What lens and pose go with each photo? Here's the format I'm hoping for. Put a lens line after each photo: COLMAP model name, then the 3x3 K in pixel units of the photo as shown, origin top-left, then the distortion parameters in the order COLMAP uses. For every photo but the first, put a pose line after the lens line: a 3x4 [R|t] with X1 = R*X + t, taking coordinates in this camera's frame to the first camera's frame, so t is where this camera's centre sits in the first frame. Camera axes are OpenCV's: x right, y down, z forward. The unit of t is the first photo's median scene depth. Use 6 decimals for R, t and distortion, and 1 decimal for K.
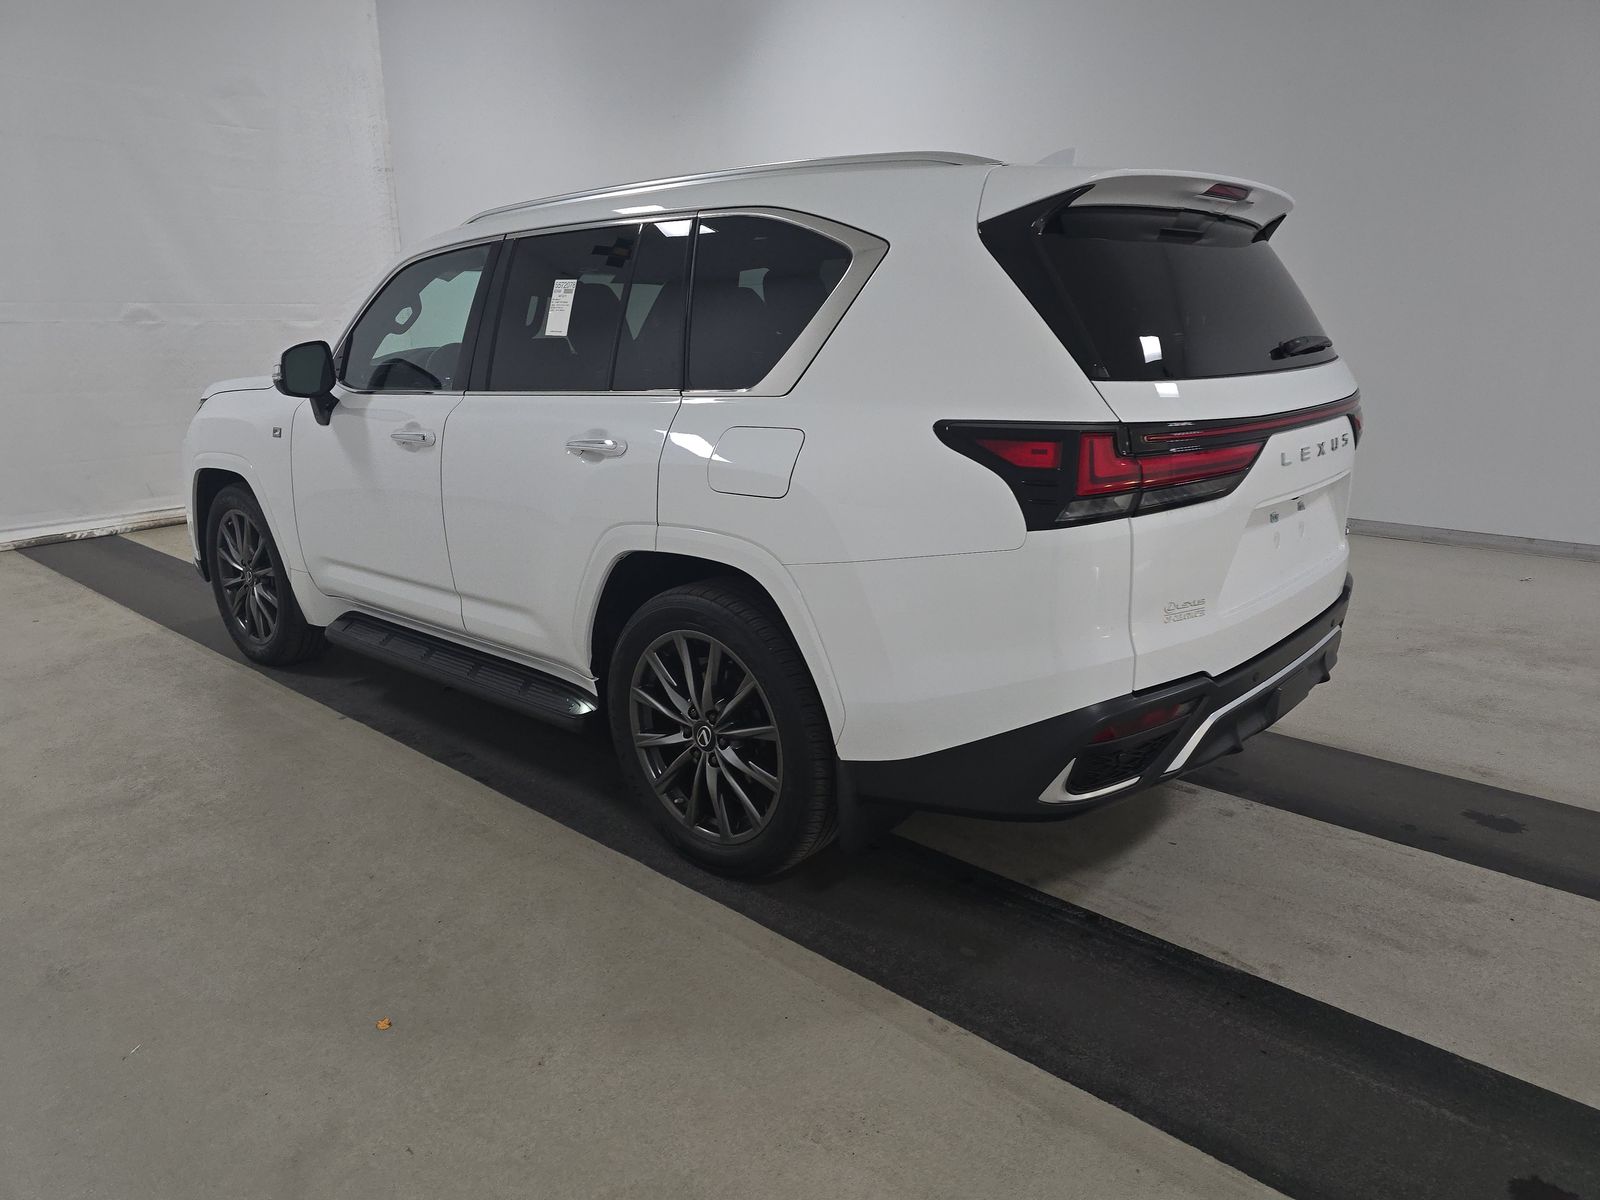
lens RADIAL K [[1079.6, 0, 789.6], [0, 1079.6, 602.7], [0, 0, 1]] dist [0.021102, -0.007307]
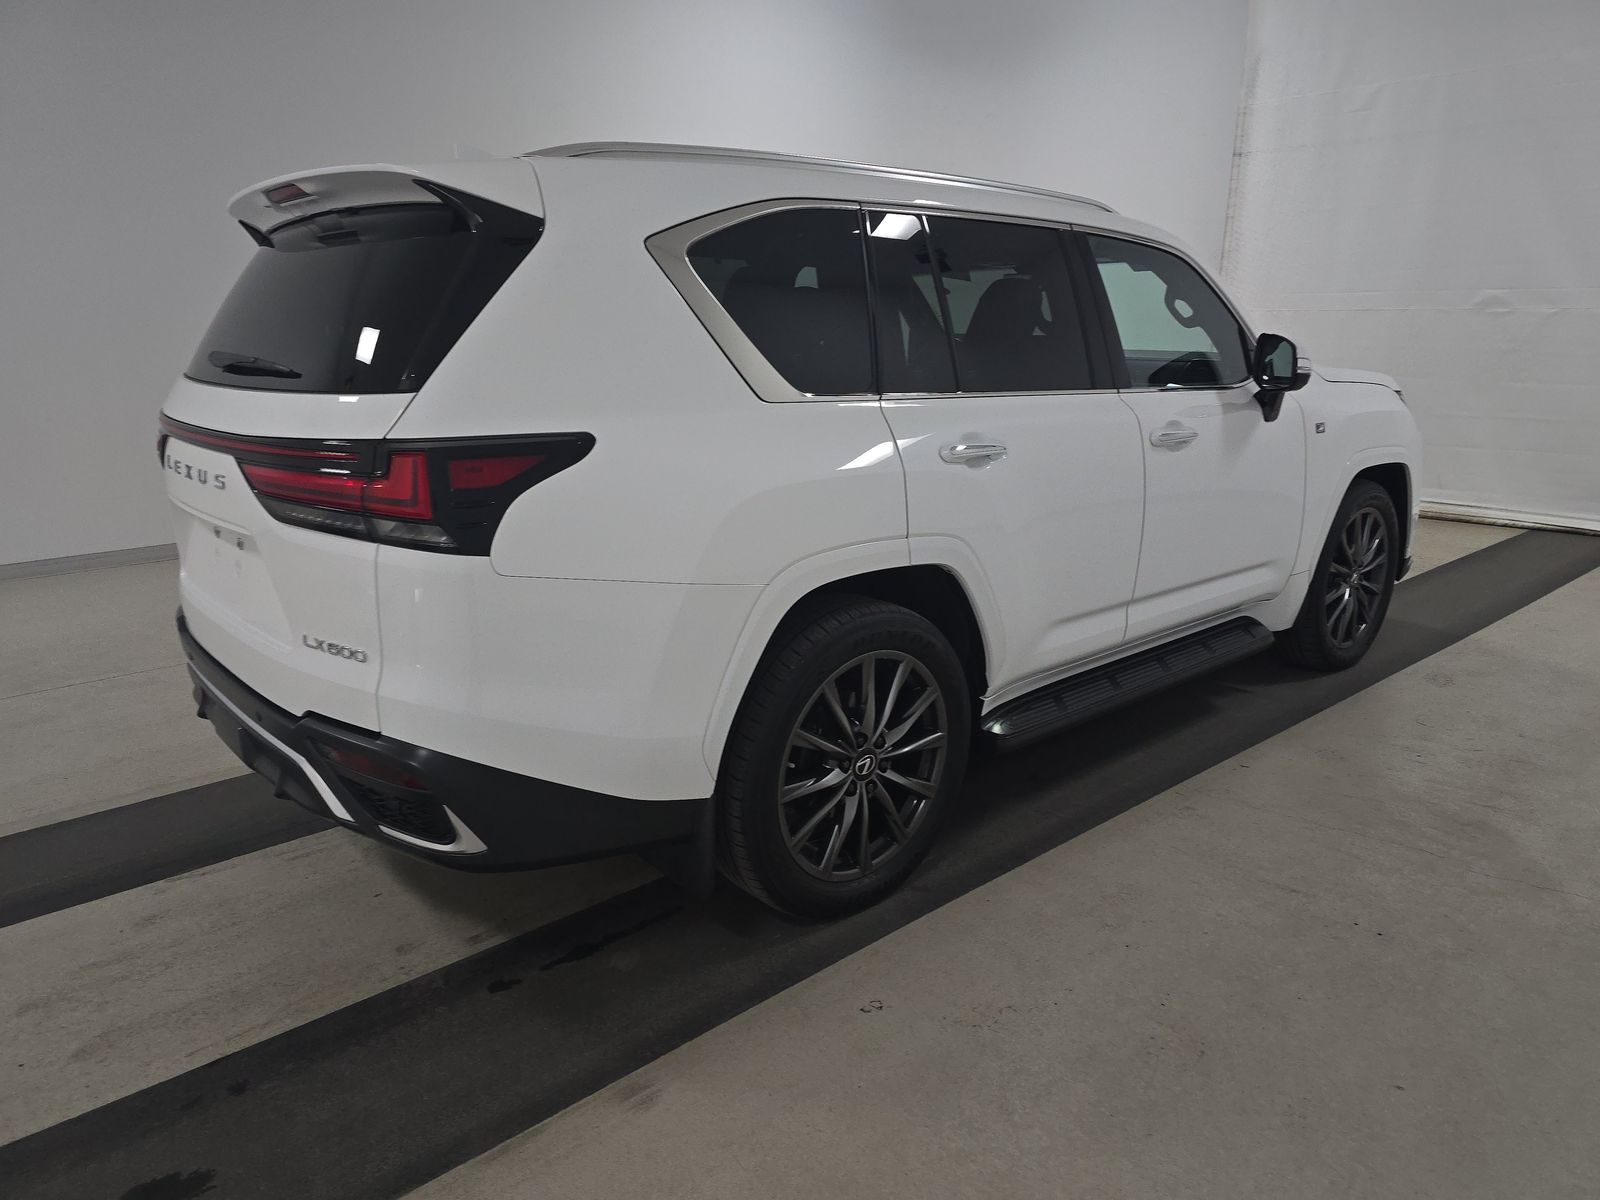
lens RADIAL K [[1079.6, 0, 812.1], [0, 1079.6, 603.0], [0, 0, 1]] dist [0.021102, -0.007307]
pose [[-0.123582, 0.269626, -0.955002, 1.212337], [-0.249055, 0.923149, 0.292862, -0.399919], [0.960572, 0.274040, -0.046933, 1.434513]]
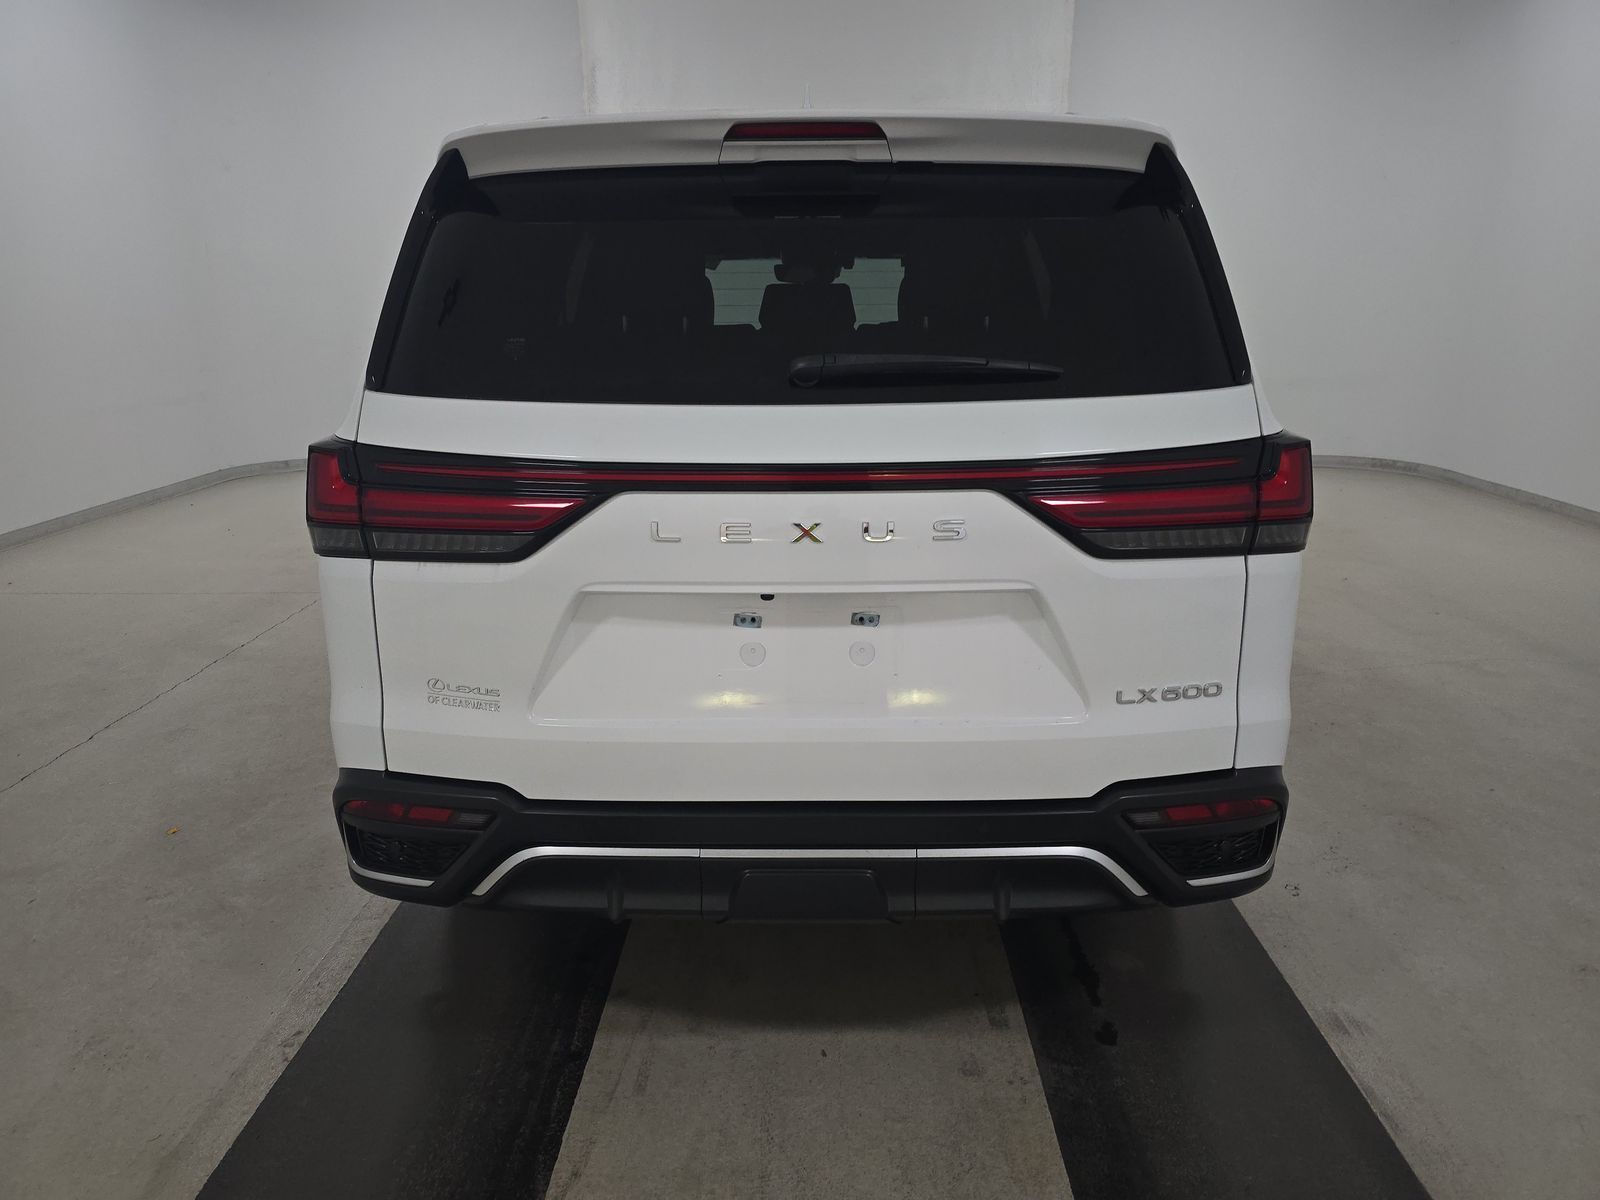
lens RADIAL K [[1079.6, 0, 797.7], [0, 1079.6, 600.6], [0, 0, 1]] dist [0.021102, -0.007307]
pose [[0.653293, 0.211027, -0.727101, 0.861198], [-0.196743, 0.974696, 0.106115, -0.152152], [0.731095, 0.073728, 0.678280, 0.518883]]
